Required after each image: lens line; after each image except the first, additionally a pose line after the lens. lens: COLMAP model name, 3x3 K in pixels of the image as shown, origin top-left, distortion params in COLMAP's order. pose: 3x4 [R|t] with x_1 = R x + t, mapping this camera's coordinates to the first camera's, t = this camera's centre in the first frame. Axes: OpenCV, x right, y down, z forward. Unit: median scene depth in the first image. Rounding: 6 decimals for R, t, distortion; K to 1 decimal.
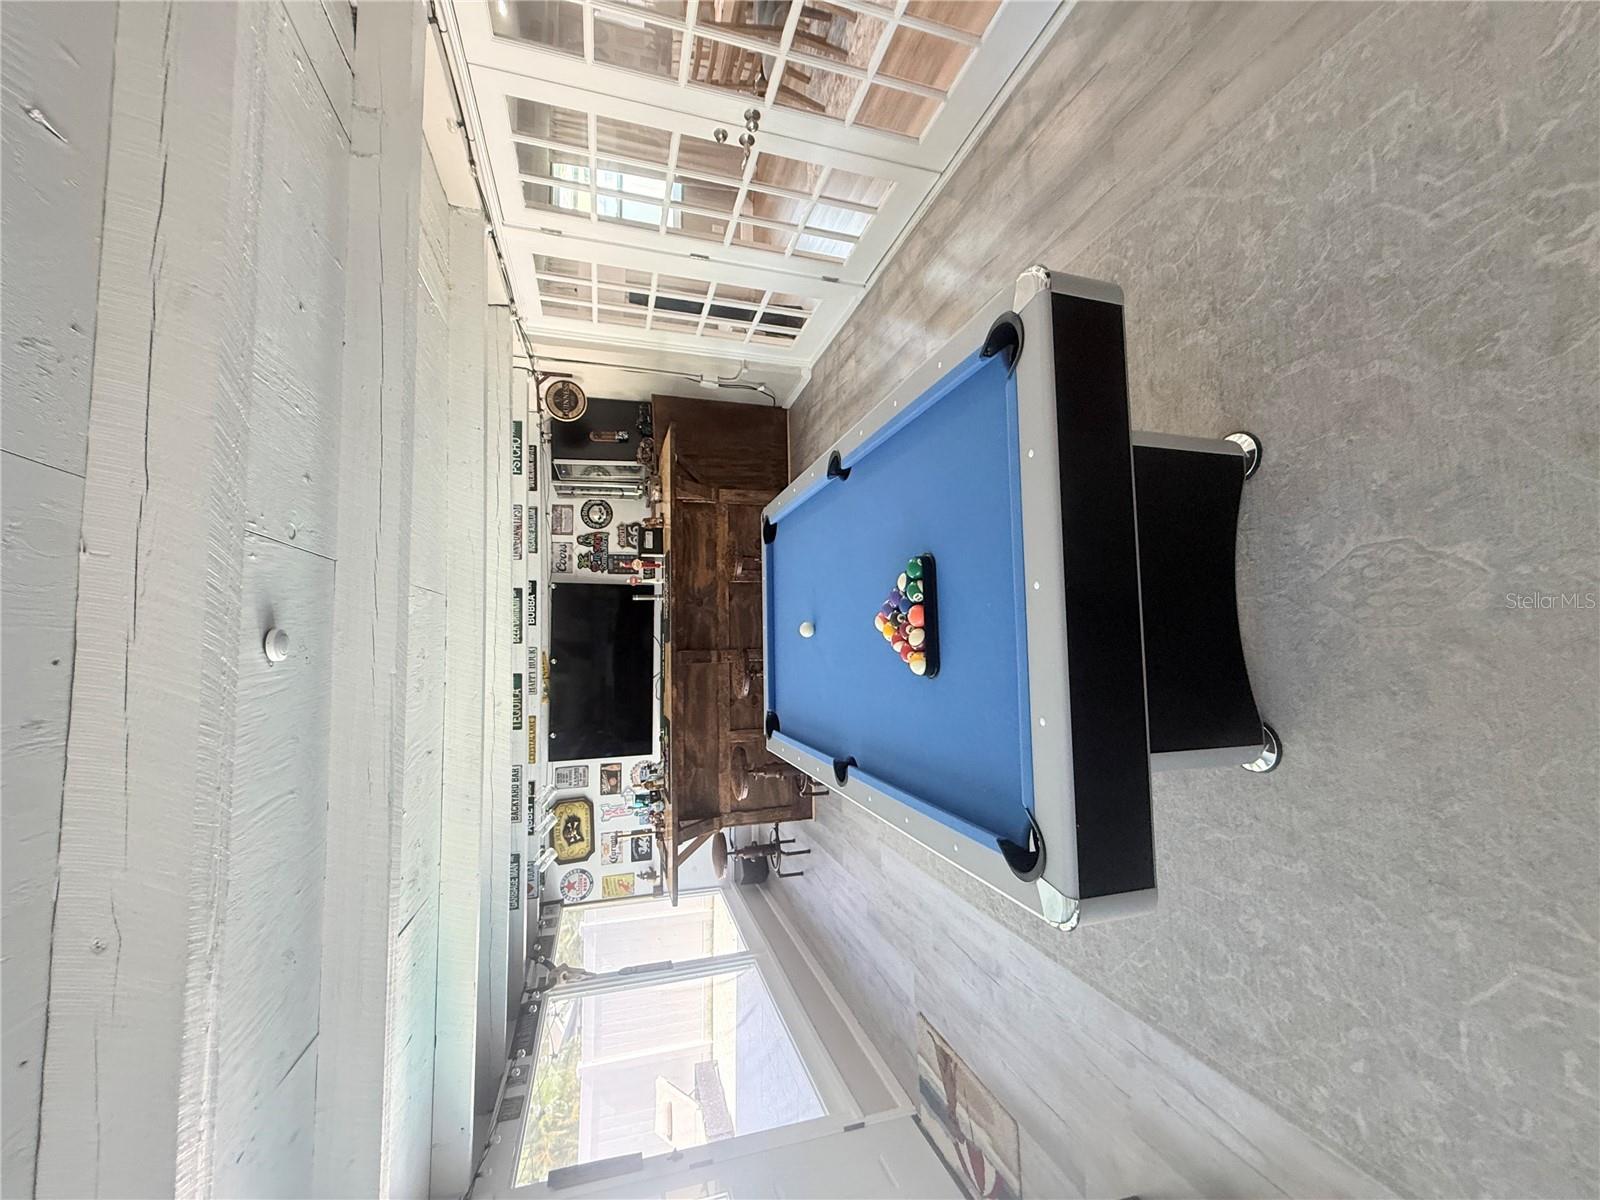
lens RADIAL K [[637.5, 0, 800.1], [0, 637.5, 600.1], [0, 0, 1]] dist [0.001377, -0.000503]
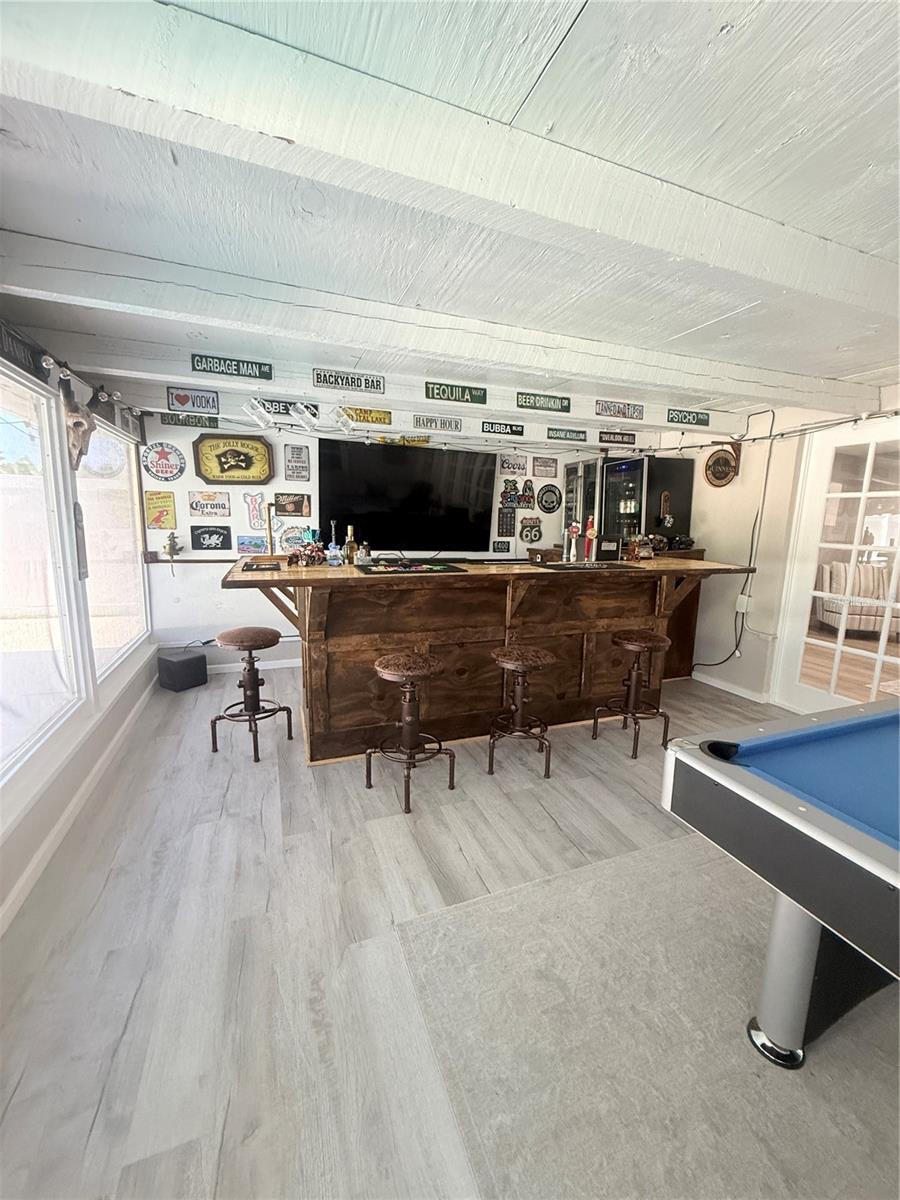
lens RADIAL K [[478.1, 0, 449.2], [0, 478.1, 600.0], [0, 0, 1]] dist [0.001377, -0.000503]
pose [[0.065990, 0.991368, -0.113291, -0.074444], [-0.958151, 0.031261, -0.284552, 0.272275], [-0.278554, 0.127328, 0.951943, 0.320137]]
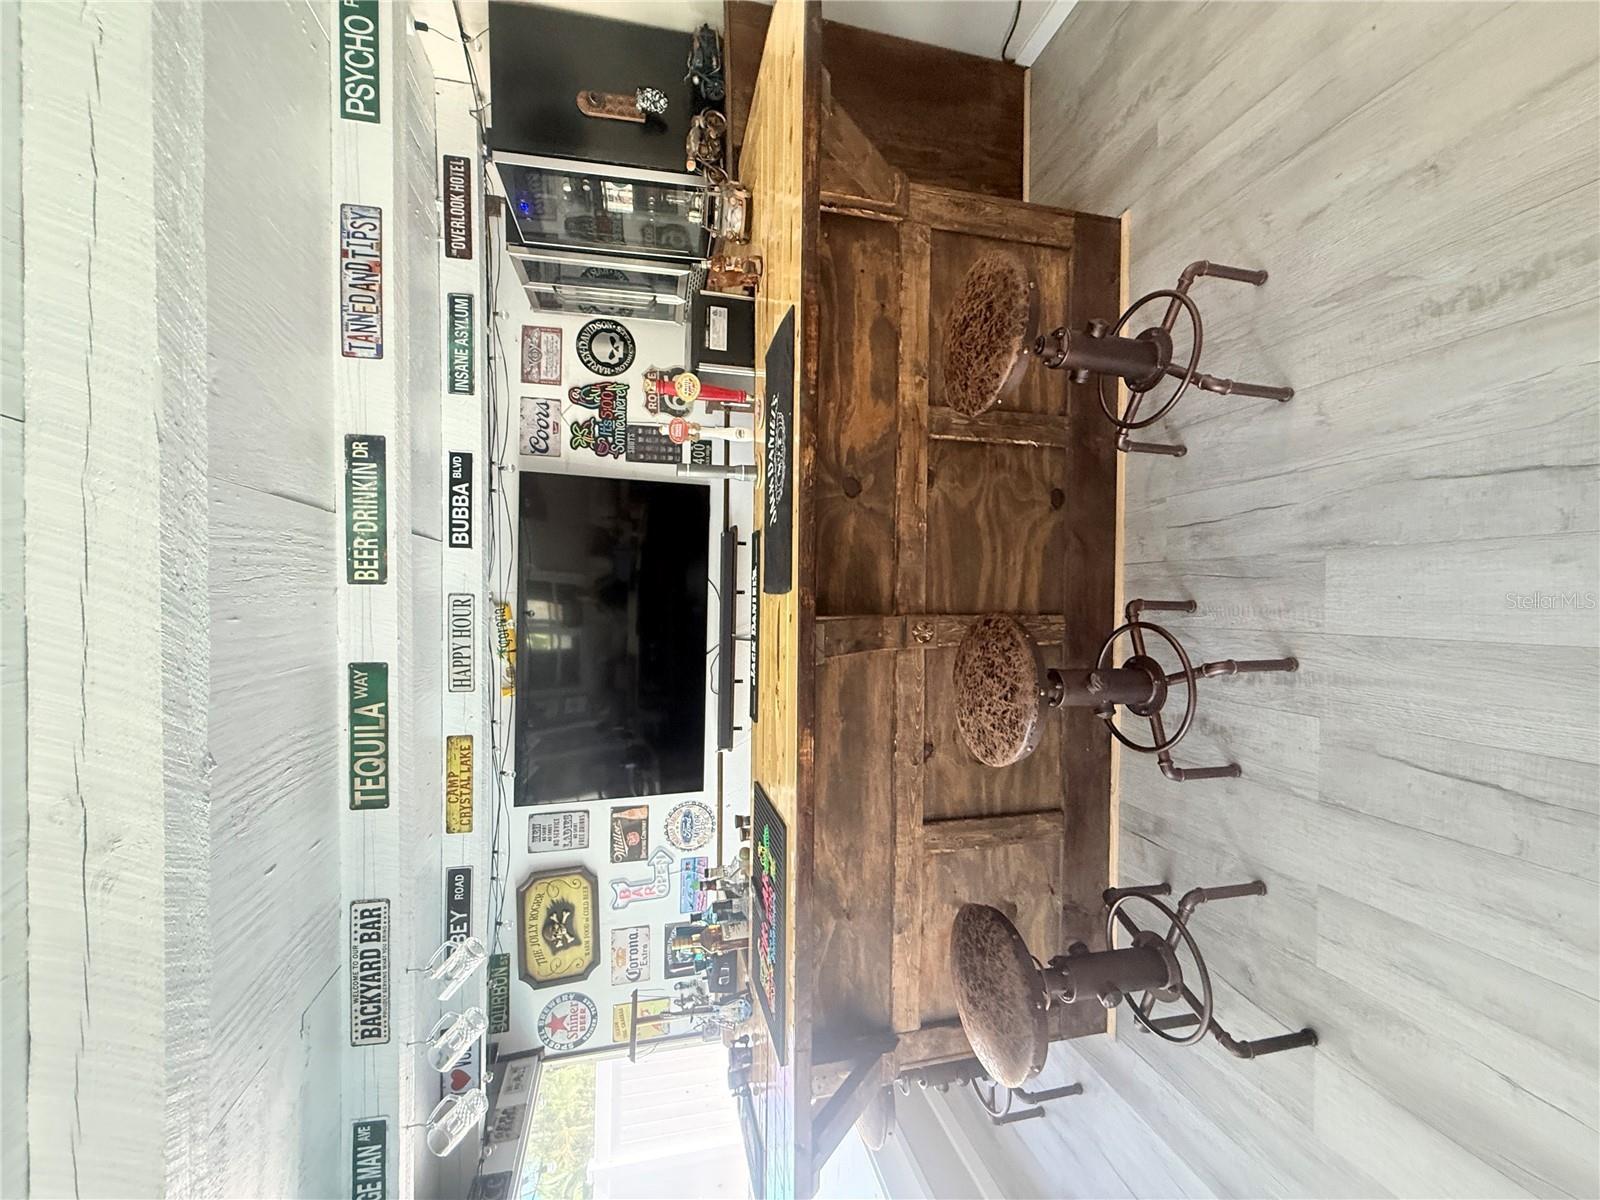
lens RADIAL K [[637.5, 0, 798.5], [0, 637.5, 600.5], [0, 0, 1]] dist [0.001377, -0.000503]
pose [[0.998416, 0.028032, -0.048775, -0.131772], [-0.024196, 0.996696, 0.077531, 0.032334], [0.050787, -0.076228, 0.995796, 0.482402]]
